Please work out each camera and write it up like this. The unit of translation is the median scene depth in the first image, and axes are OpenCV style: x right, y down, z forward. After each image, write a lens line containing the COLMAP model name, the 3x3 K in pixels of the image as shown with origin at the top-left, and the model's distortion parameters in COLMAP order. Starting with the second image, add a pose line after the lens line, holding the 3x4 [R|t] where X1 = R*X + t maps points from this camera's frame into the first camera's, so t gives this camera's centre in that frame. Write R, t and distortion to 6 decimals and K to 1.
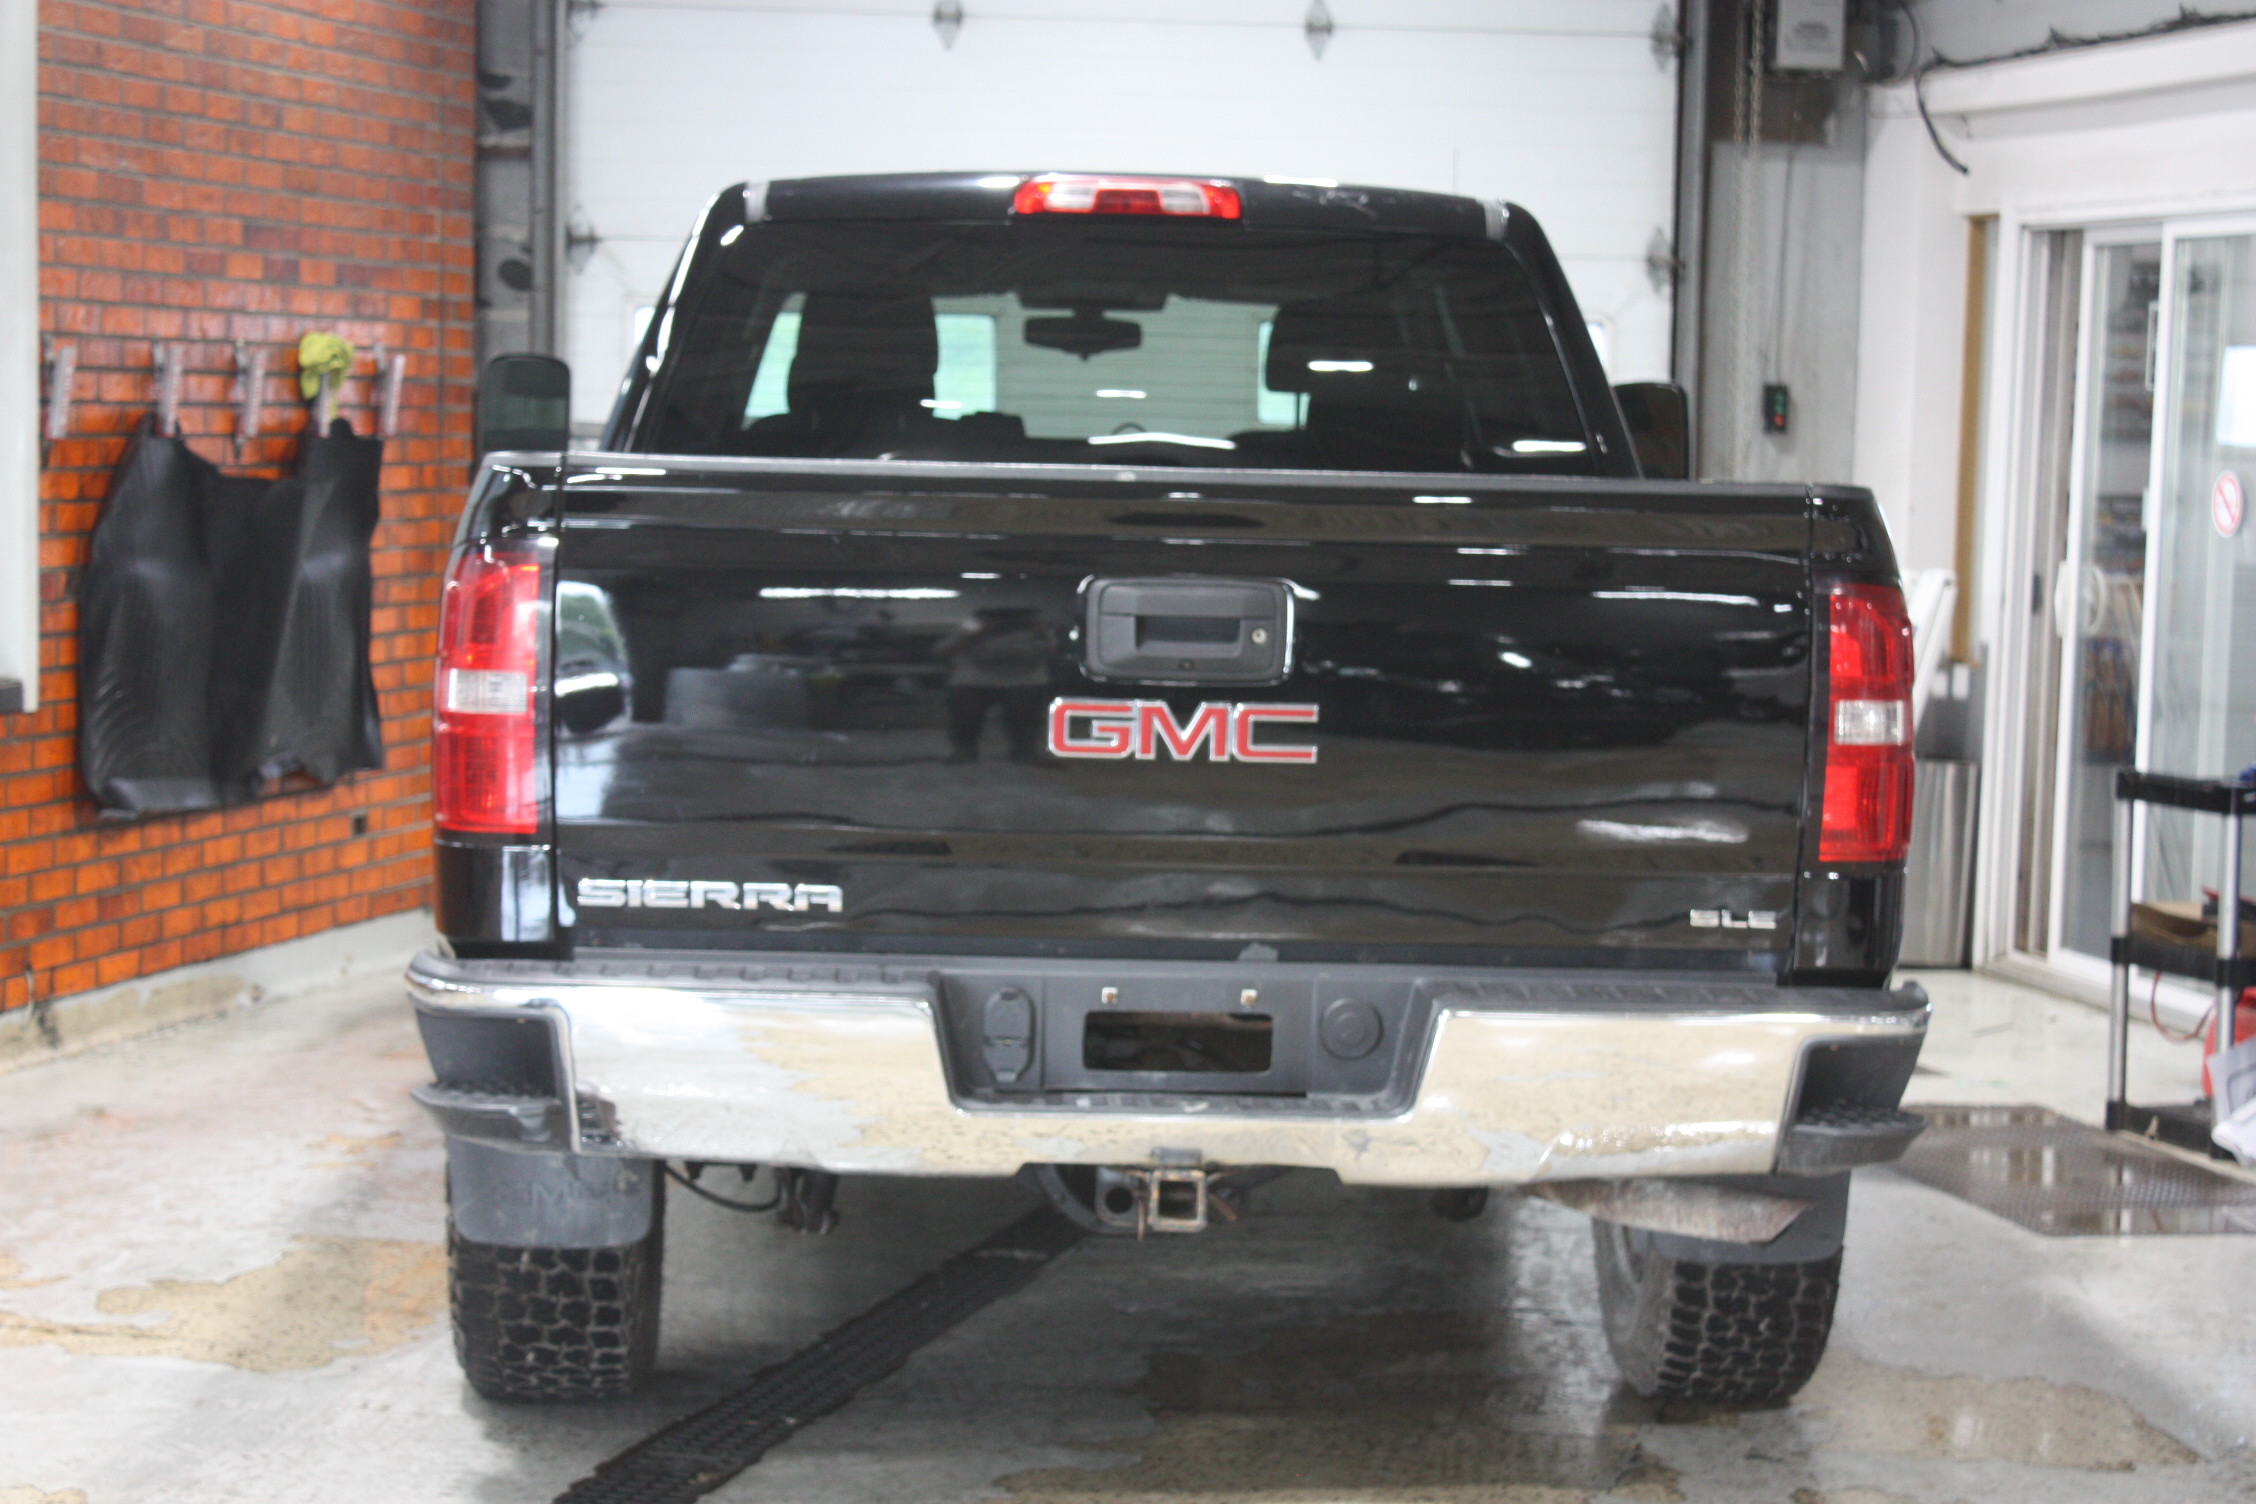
lens RADIAL K [[4824.4, 0, 1128.0], [0, 4824.4, 752.0], [0, 0, 1]] dist [0.042546, 0.414170]
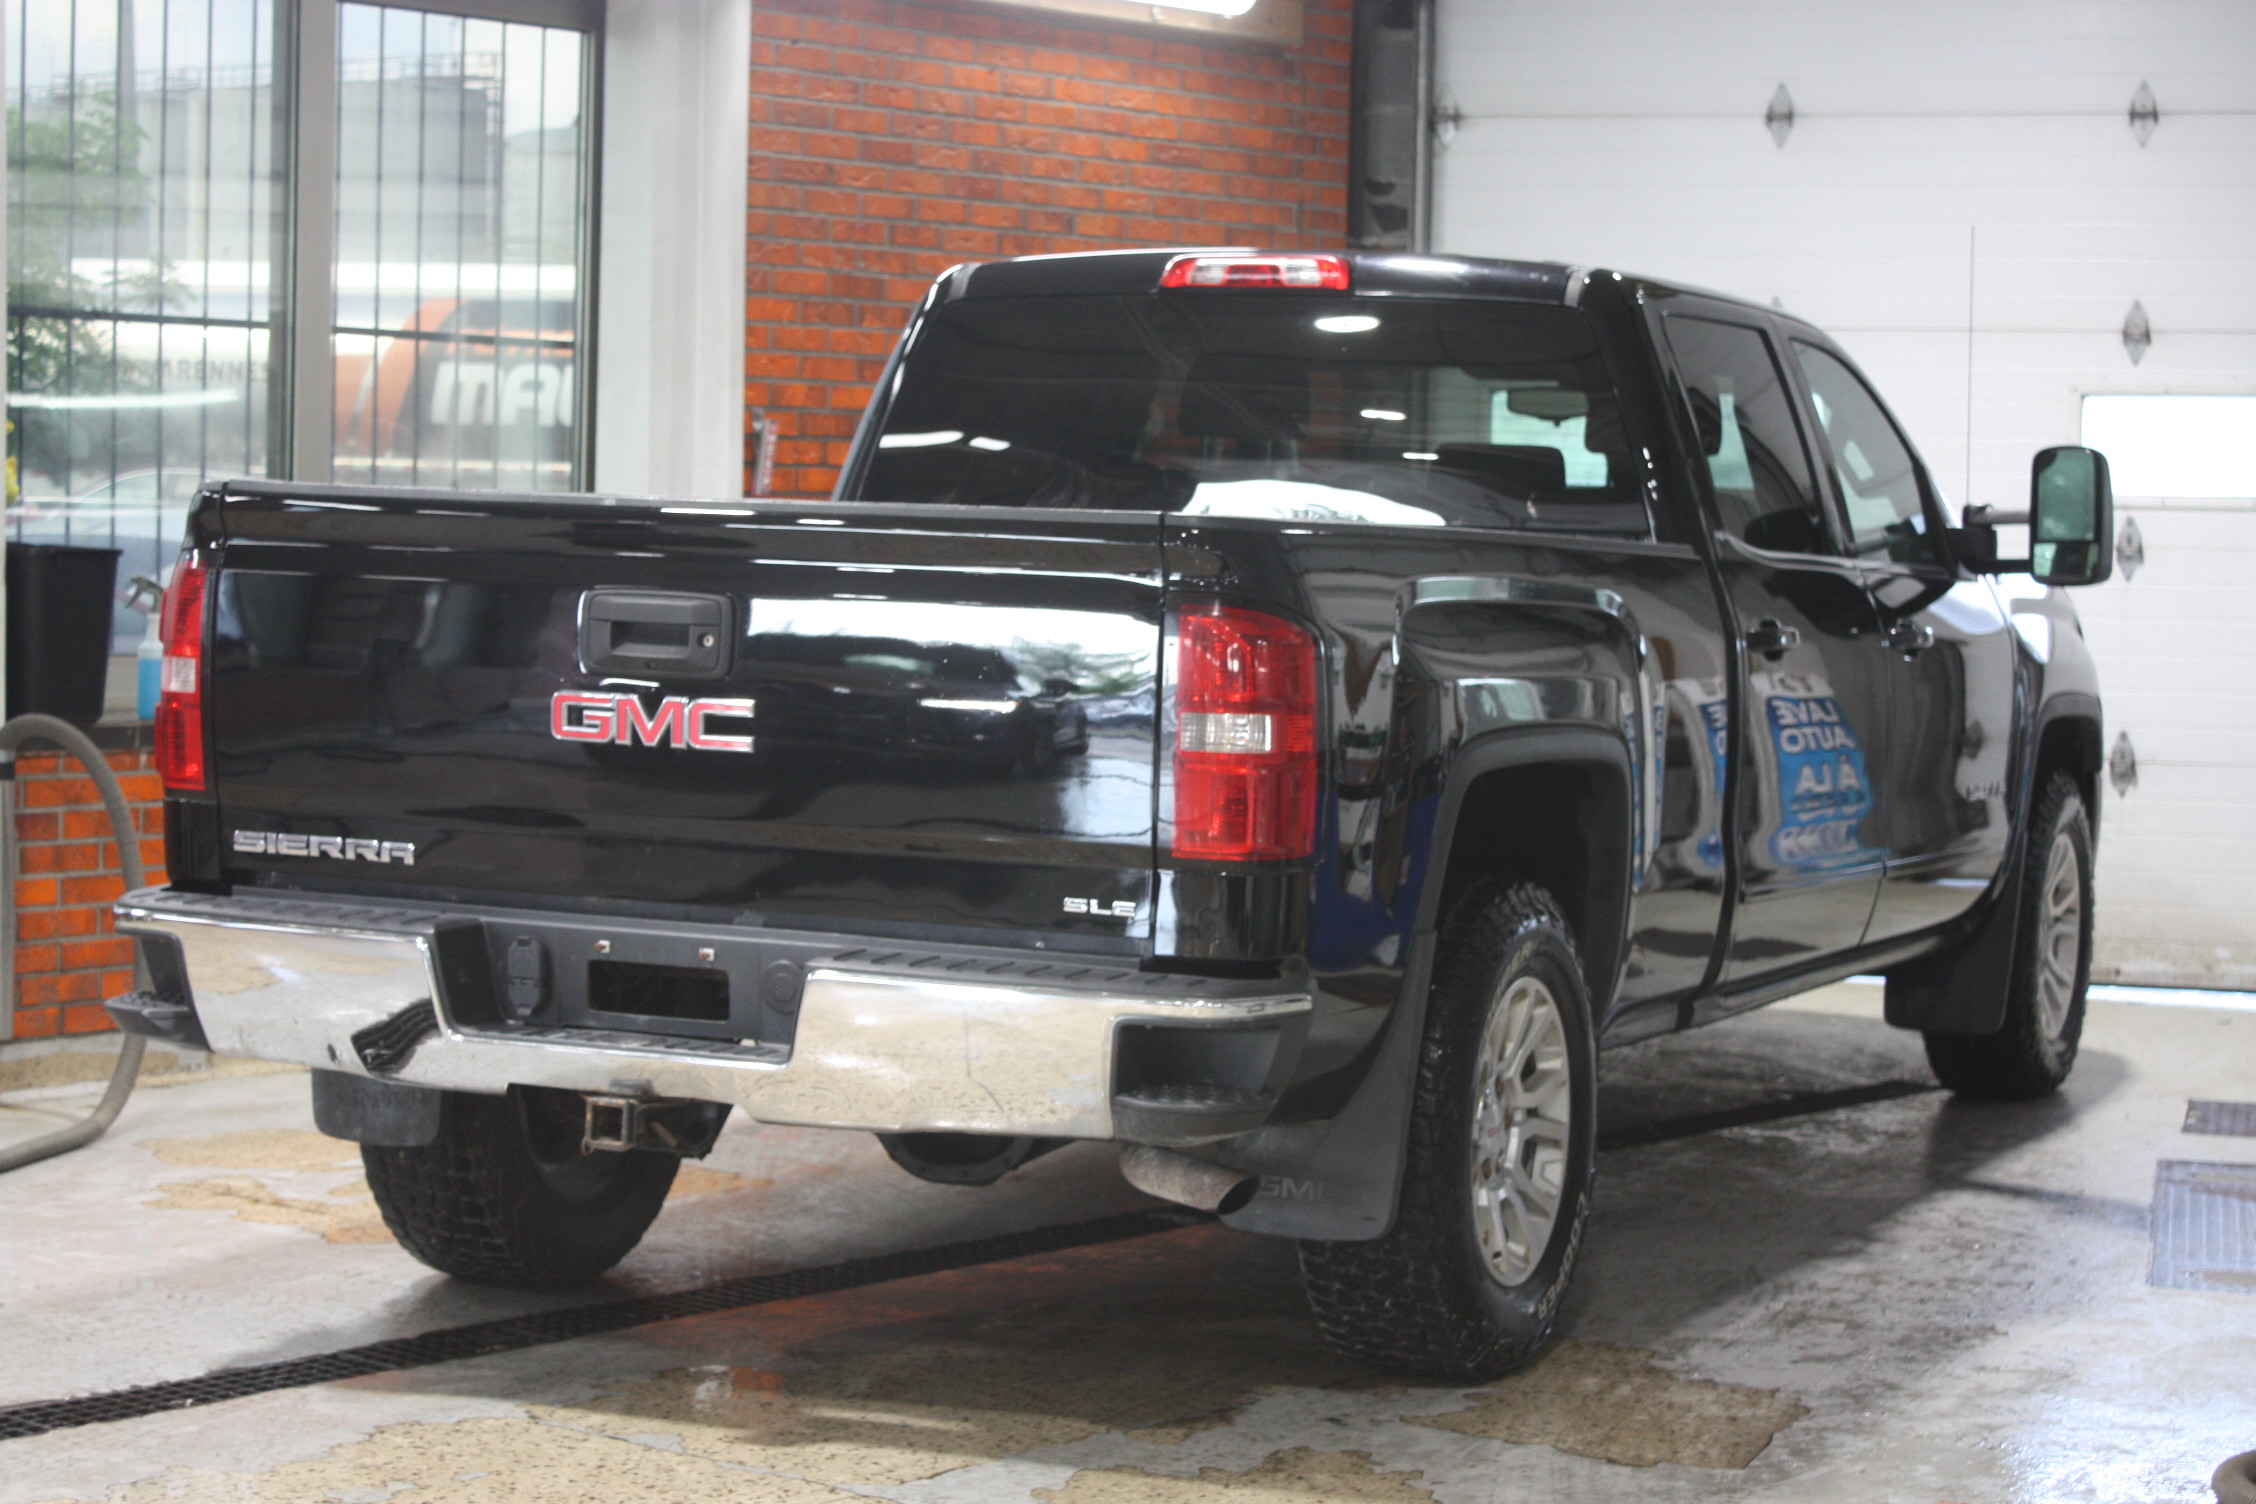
lens RADIAL K [[4523.5, 0, 1128.0], [0, 4523.5, 752.0], [0, 0, 1]] dist [0.000379, 0.267568]
pose [[0.892138, 0.030555, -0.450729, 0.569052], [-0.039095, 0.999189, -0.009647, 0.008618], [0.450068, 0.026228, 0.892609, 0.077258]]
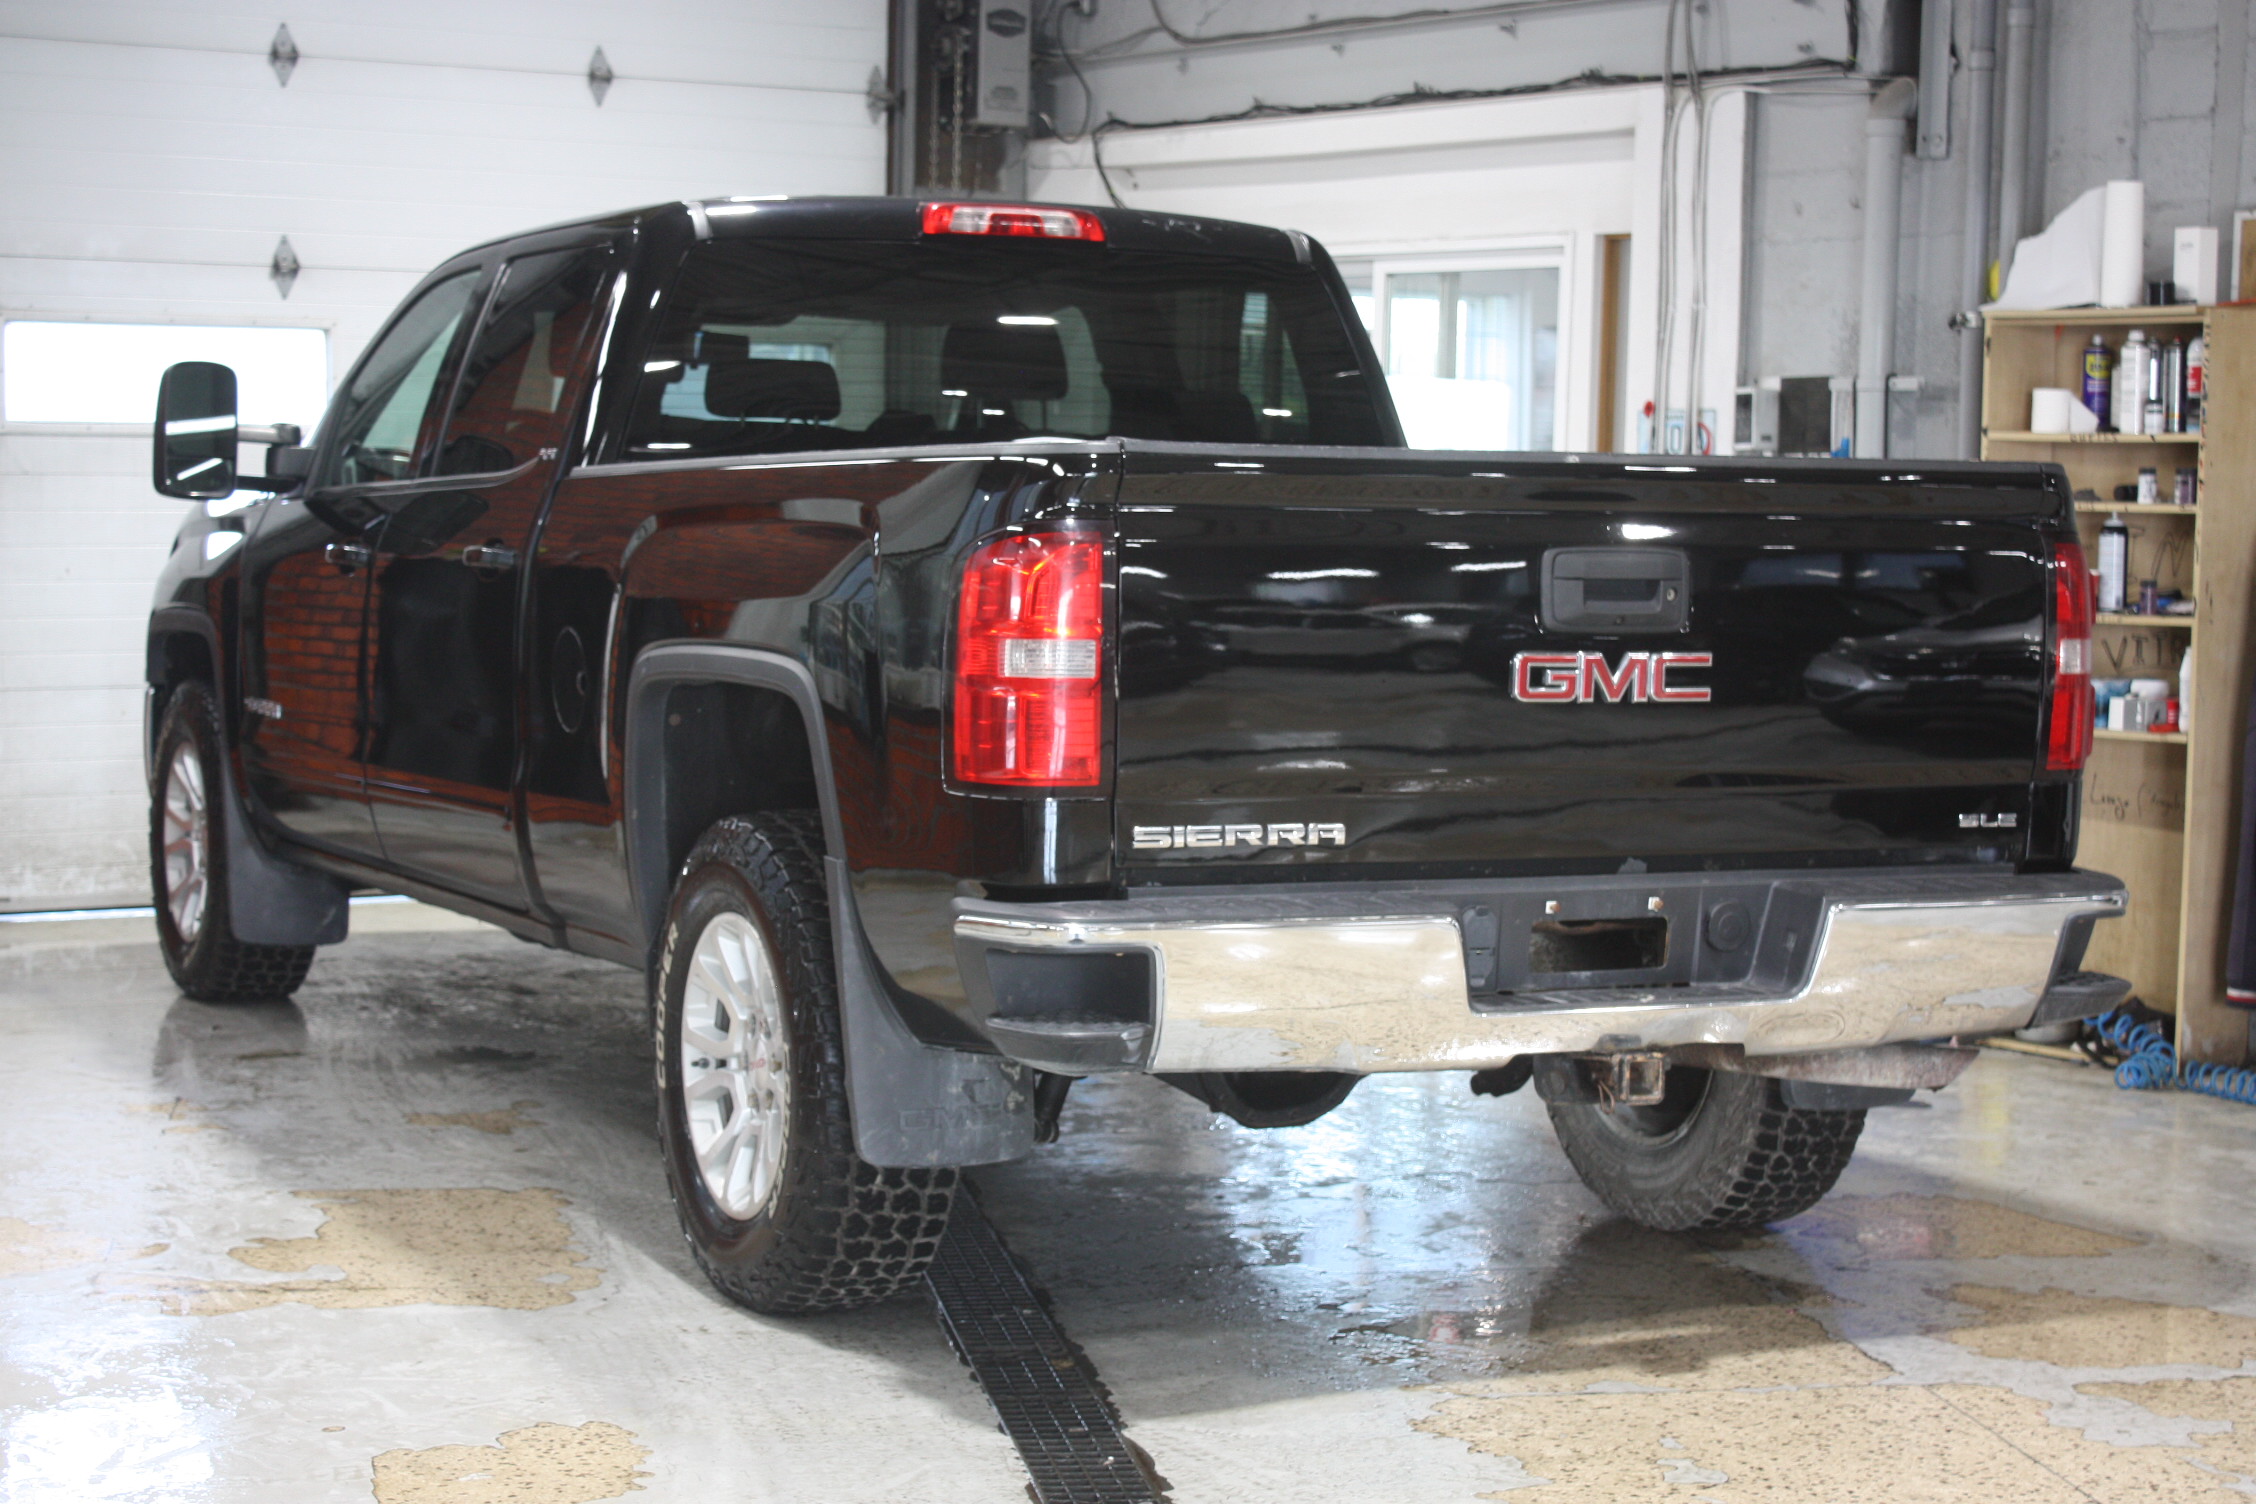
lens RADIAL K [[4200.2, 0, 1128.0], [0, 4200.2, 752.0], [0, 0, 1]] dist [0.036768, 0.235703]
pose [[0.919415, -0.033779, 0.391836, -0.466753], [0.031714, 0.999428, 0.011741, -0.001830], [-0.392009, 0.001632, 0.919960, 0.105373]]
